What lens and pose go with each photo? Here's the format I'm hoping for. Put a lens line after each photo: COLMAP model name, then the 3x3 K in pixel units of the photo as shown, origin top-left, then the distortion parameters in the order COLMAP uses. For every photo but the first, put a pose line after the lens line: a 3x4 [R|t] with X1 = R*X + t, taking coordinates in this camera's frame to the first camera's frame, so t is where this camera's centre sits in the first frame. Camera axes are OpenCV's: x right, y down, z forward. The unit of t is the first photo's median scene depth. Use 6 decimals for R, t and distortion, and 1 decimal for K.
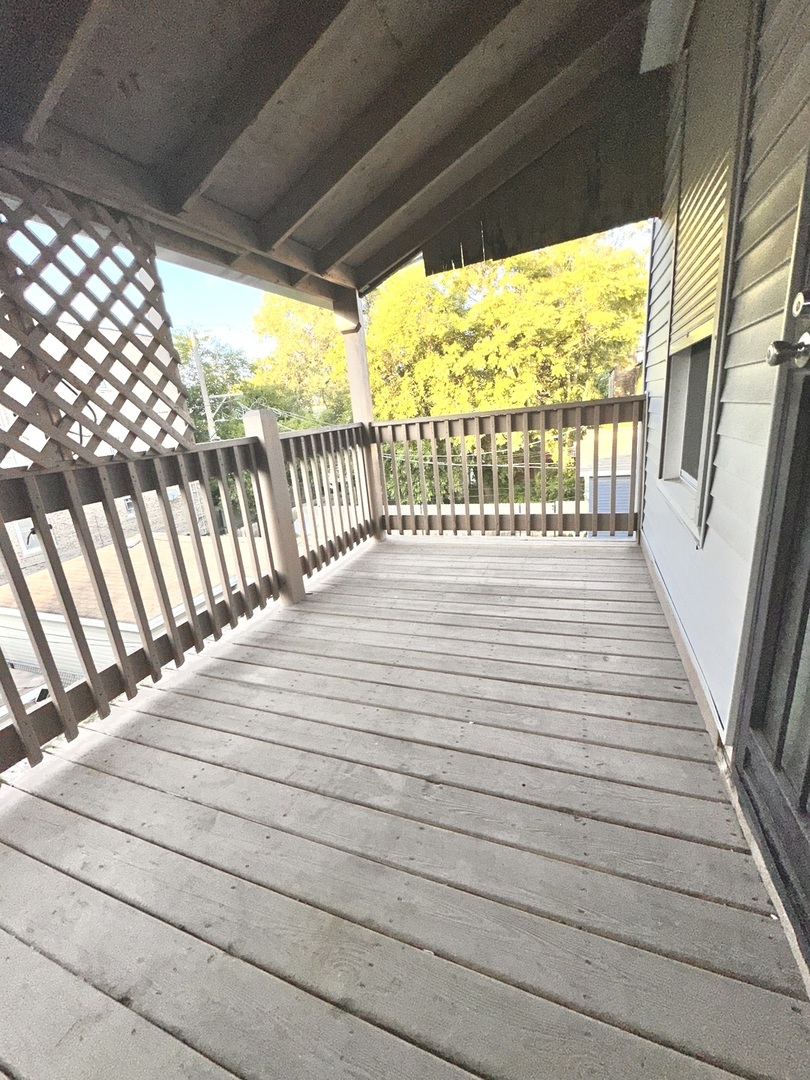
lens RADIAL K [[434.9, 0, 405.2], [0, 434.9, 540.7], [0, 0, 1]] dist [-0.004334, 0.002159]
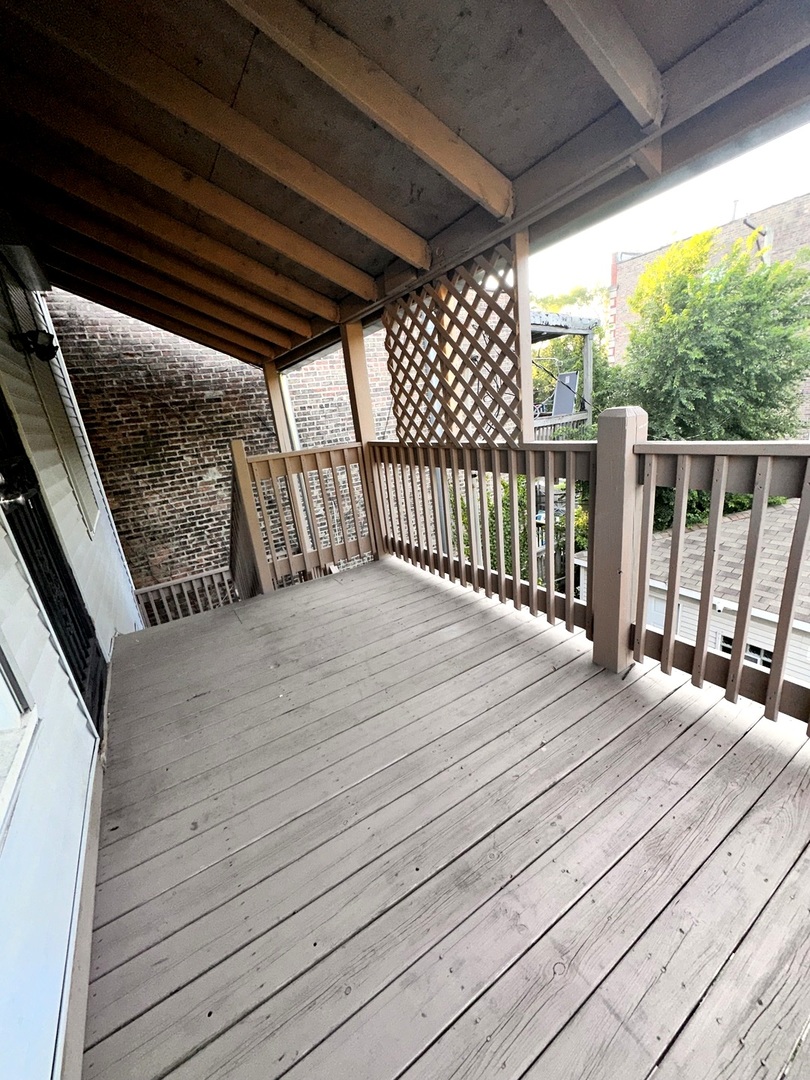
lens RADIAL K [[434.9, 0, 408.0], [0, 434.9, 544.9], [0, 0, 1]] dist [-0.004334, 0.002159]
pose [[-0.571117, 0.396294, -0.718872, 0.484456], [-0.062333, 0.852279, 0.519360, -0.488572], [0.818499, 0.341425, -0.462049, 1.201611]]
